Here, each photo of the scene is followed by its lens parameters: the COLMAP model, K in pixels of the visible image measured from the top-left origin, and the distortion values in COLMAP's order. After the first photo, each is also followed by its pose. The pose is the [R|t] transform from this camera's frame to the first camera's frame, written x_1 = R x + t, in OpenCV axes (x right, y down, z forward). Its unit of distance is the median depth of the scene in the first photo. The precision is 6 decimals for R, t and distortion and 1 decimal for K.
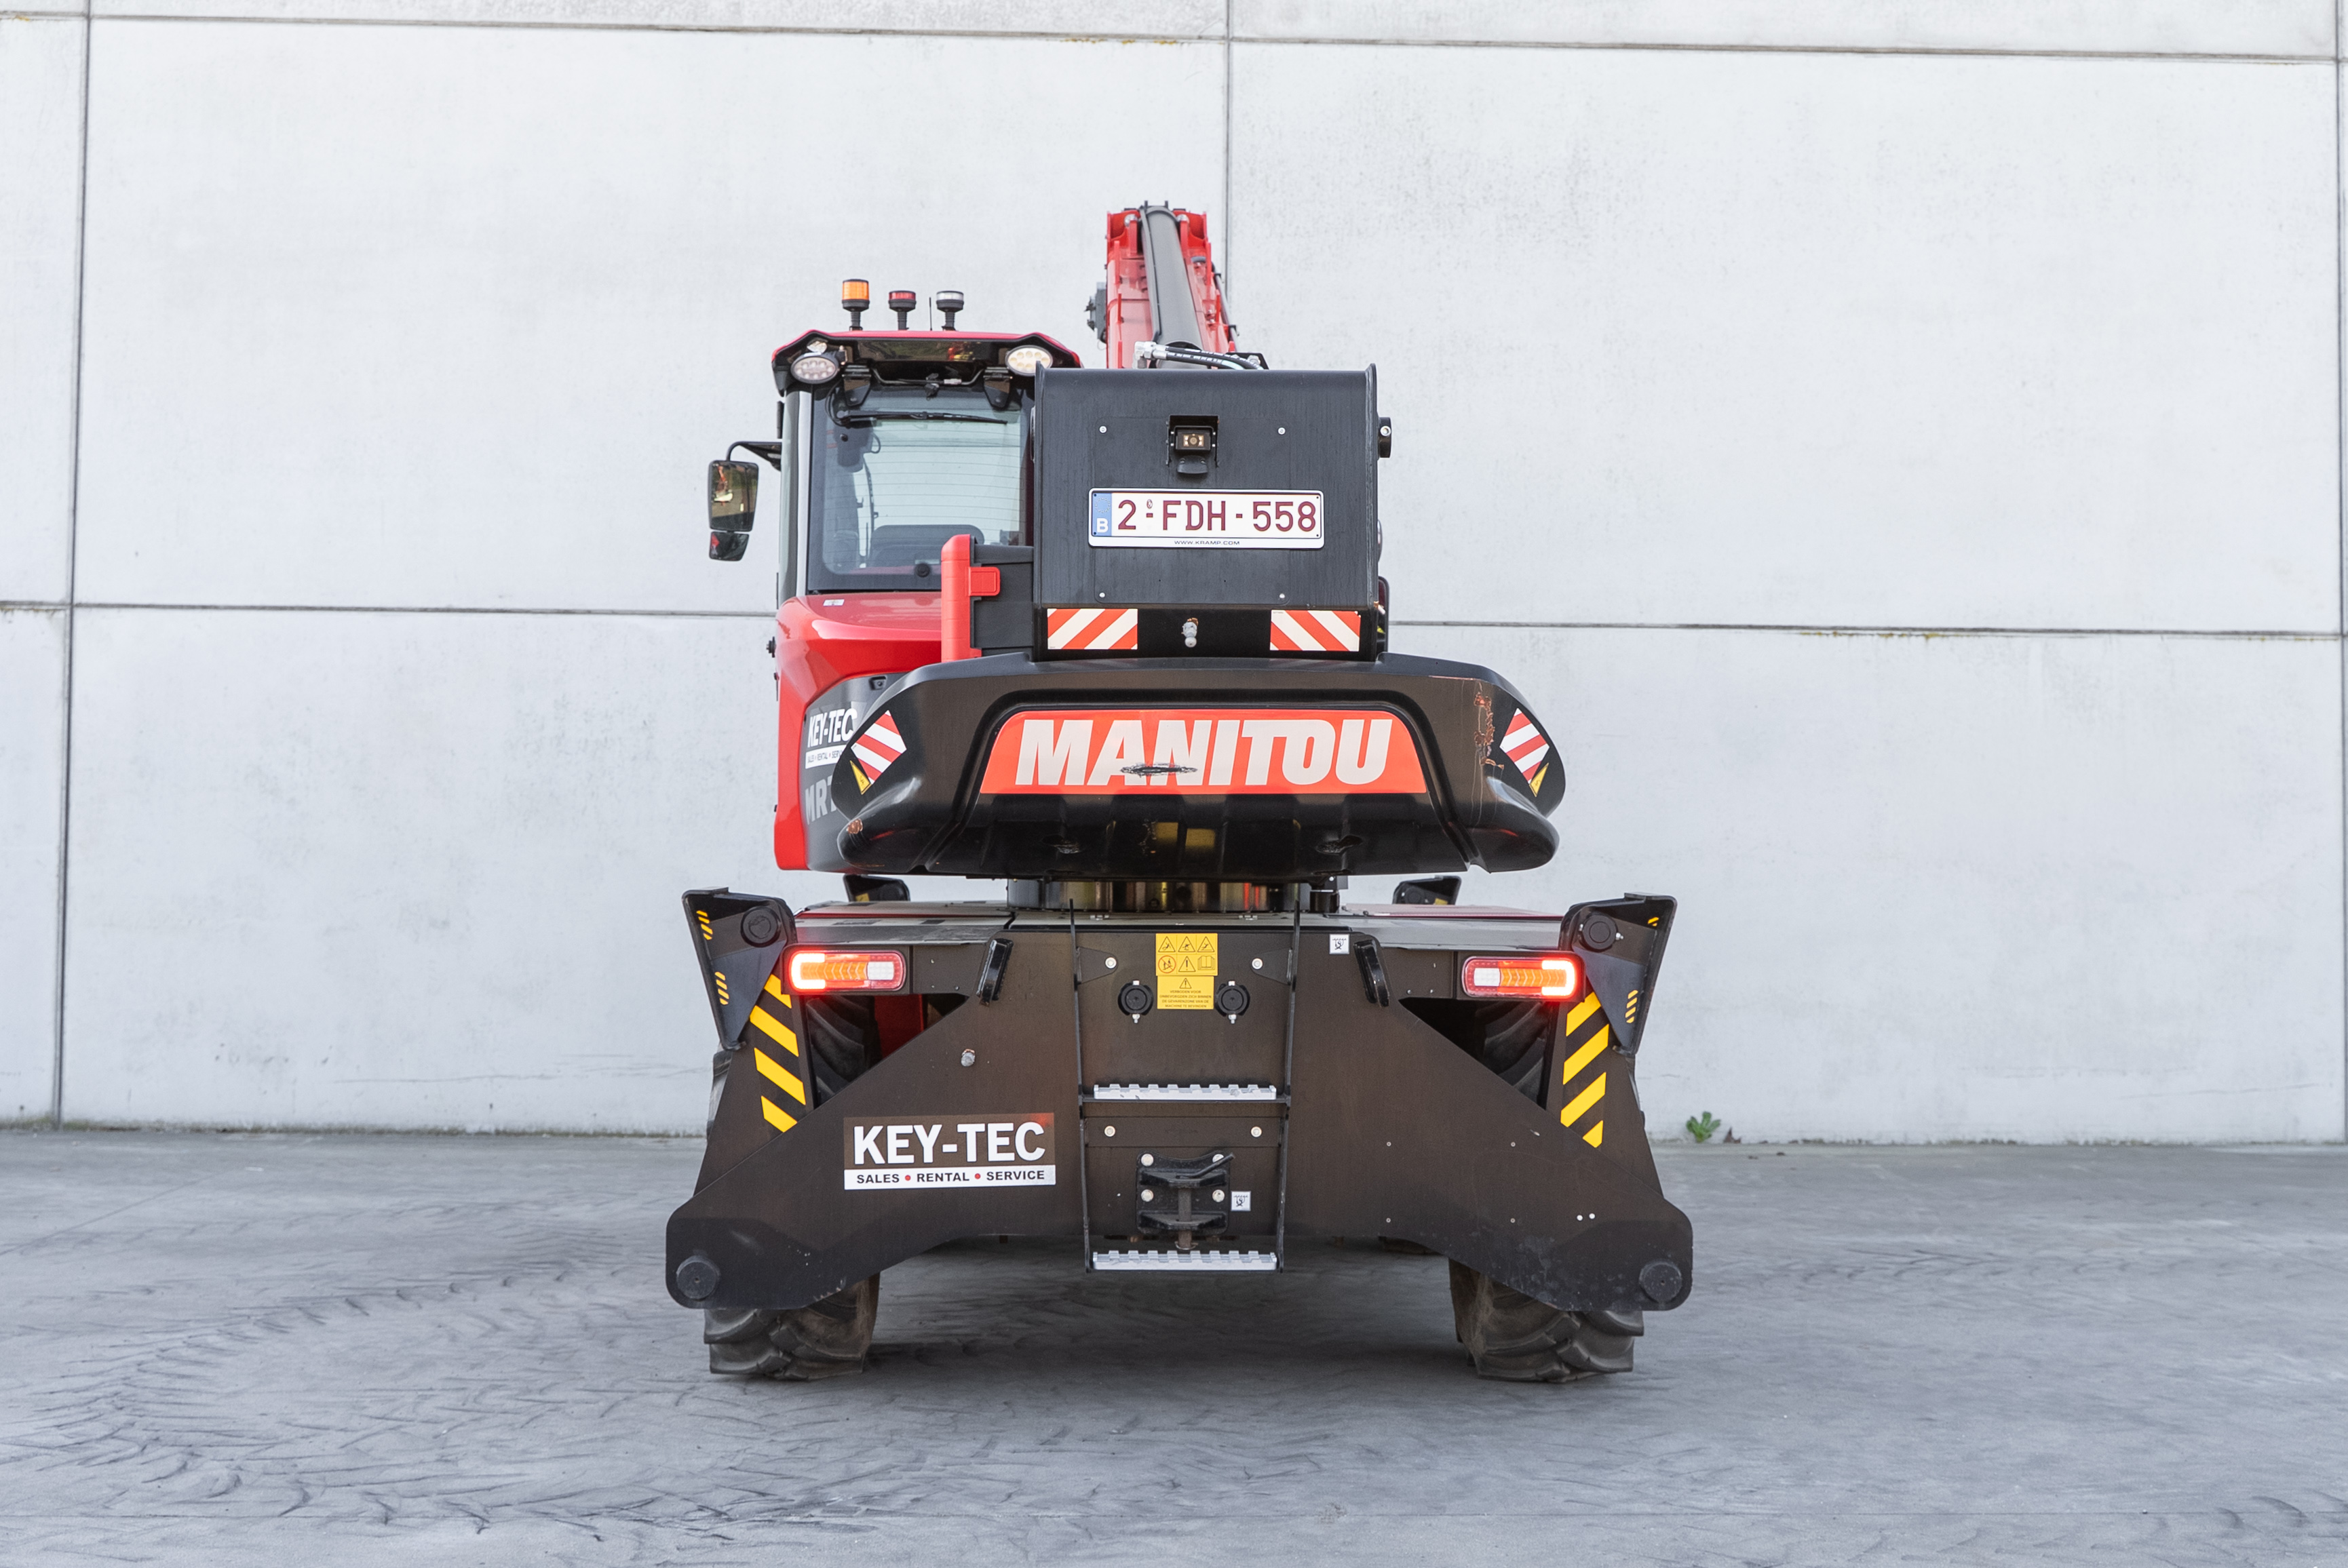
lens RADIAL K [[2683.3, 0, 1235.6], [0, 2683.3, 798.6], [0, 0, 1]] dist [-0.004507, 0.000000]
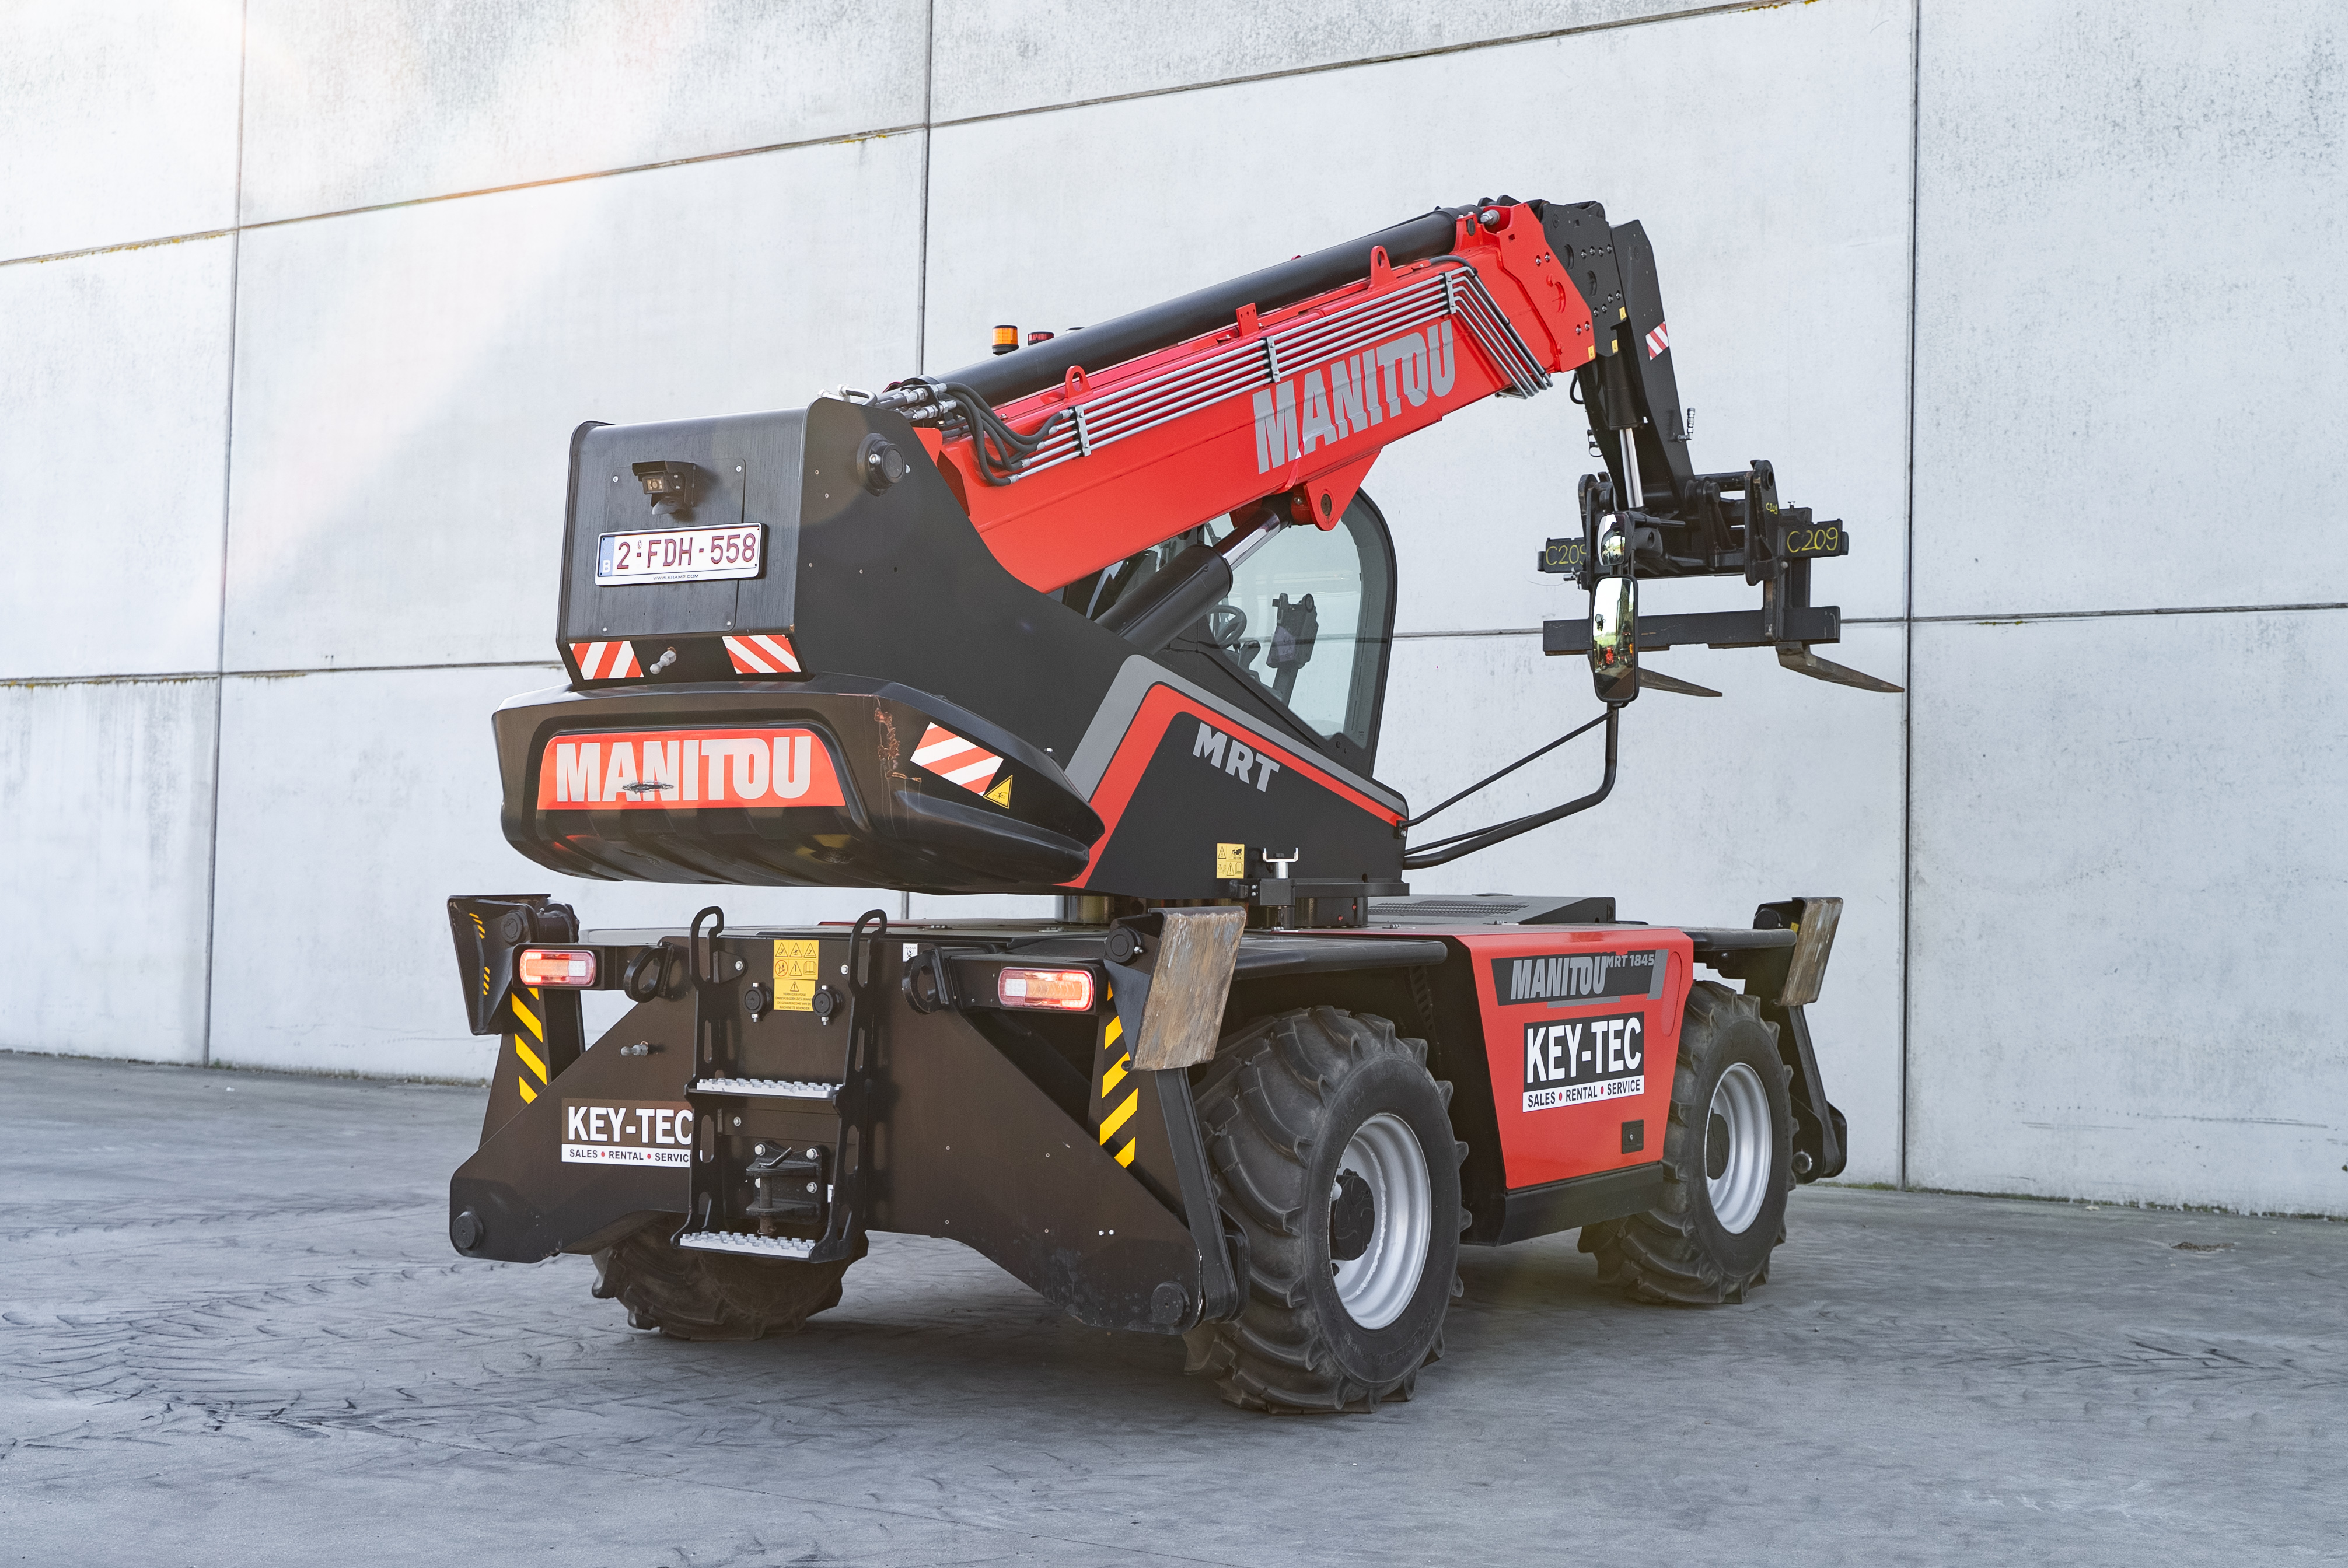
lens RADIAL K [[2900.4, 0, 1294.0], [0, 2900.4, 800.7], [0, 0, 1]] dist [-0.011996, 0.000000]
pose [[0.843272, -0.010990, -0.537375, 0.769434], [0.006472, 0.999926, -0.010294, 0.008226], [0.537448, 0.005203, 0.843281, 0.134804]]
